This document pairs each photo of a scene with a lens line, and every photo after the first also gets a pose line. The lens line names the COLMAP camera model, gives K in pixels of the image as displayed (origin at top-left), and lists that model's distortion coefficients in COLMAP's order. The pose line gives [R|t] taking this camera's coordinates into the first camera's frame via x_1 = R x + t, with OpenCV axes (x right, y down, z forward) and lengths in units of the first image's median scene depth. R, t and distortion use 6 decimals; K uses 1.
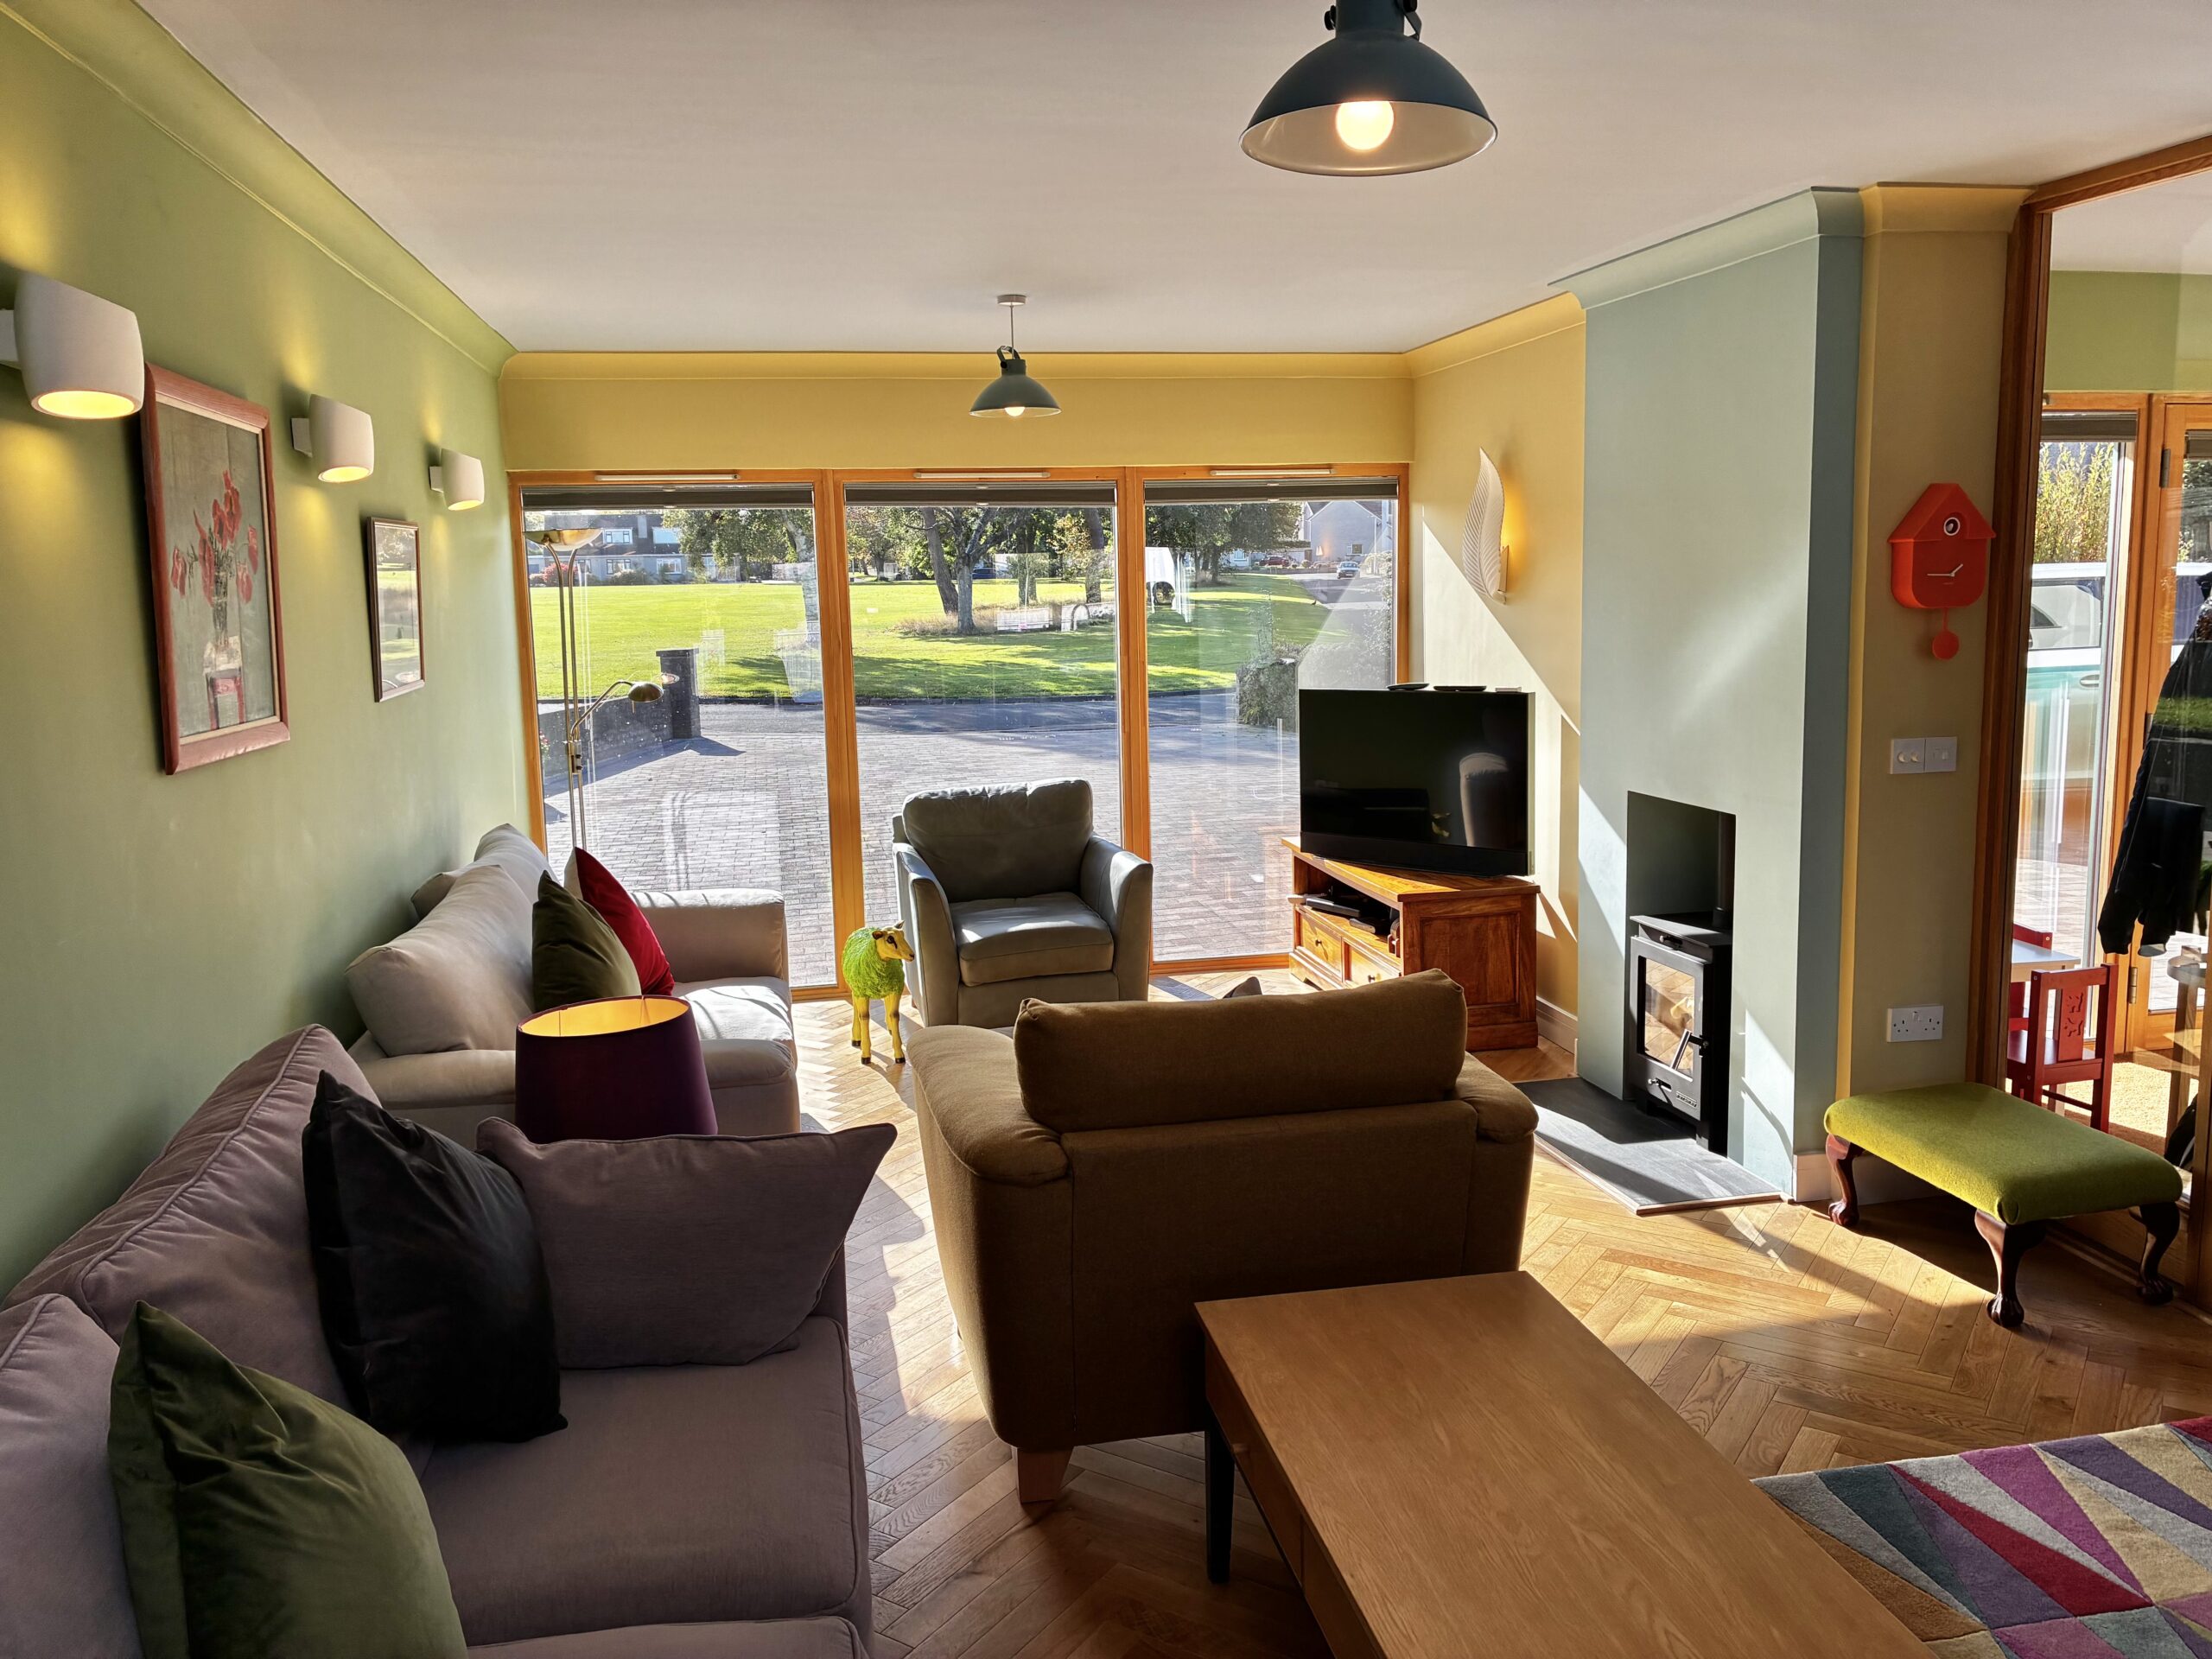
lens RADIAL K [[1687.3, 0, 1097.5], [0, 1687.3, 829.6], [0, 0, 1]] dist [0.022987, -0.009361]
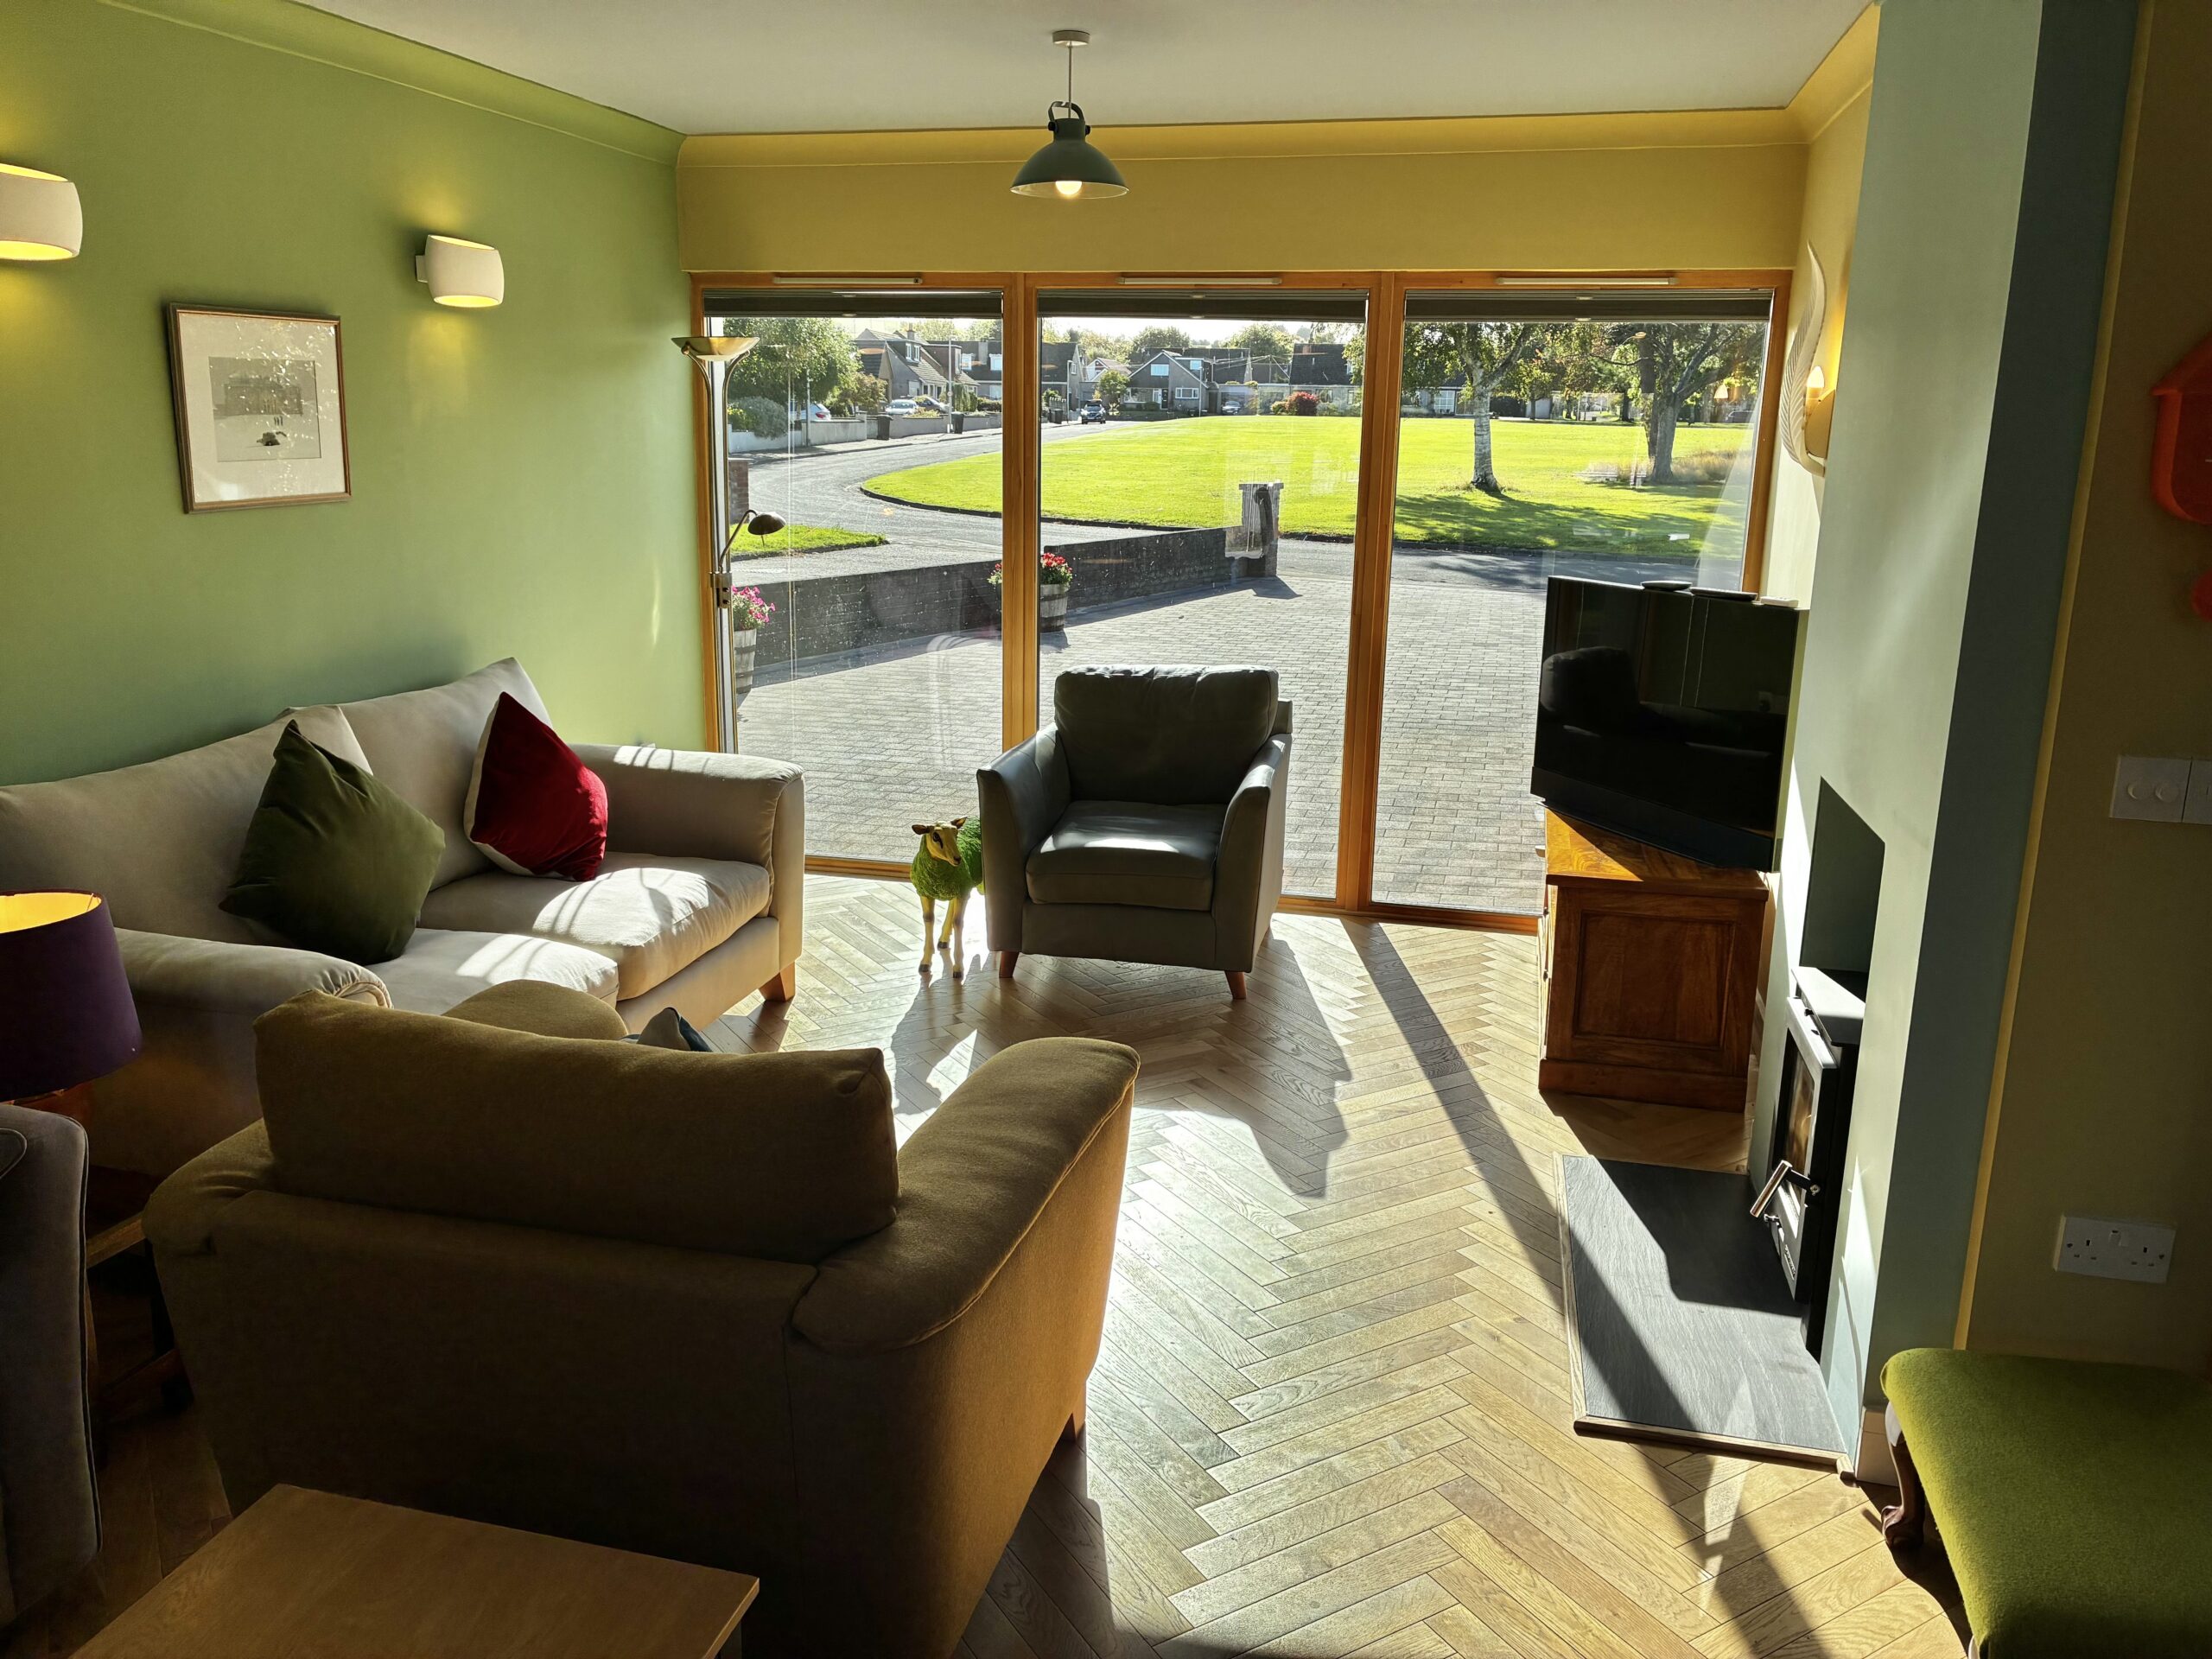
lens RADIAL K [[1687.3, 0, 1097.5], [0, 1687.3, 829.6], [0, 0, 1]] dist [0.022987, -0.009361]
pose [[0.905484, 0.138700, -0.401075, 0.285675], [-0.100385, 0.988265, 0.115129, -0.043655], [0.412337, -0.063985, 0.908781, 0.256270]]
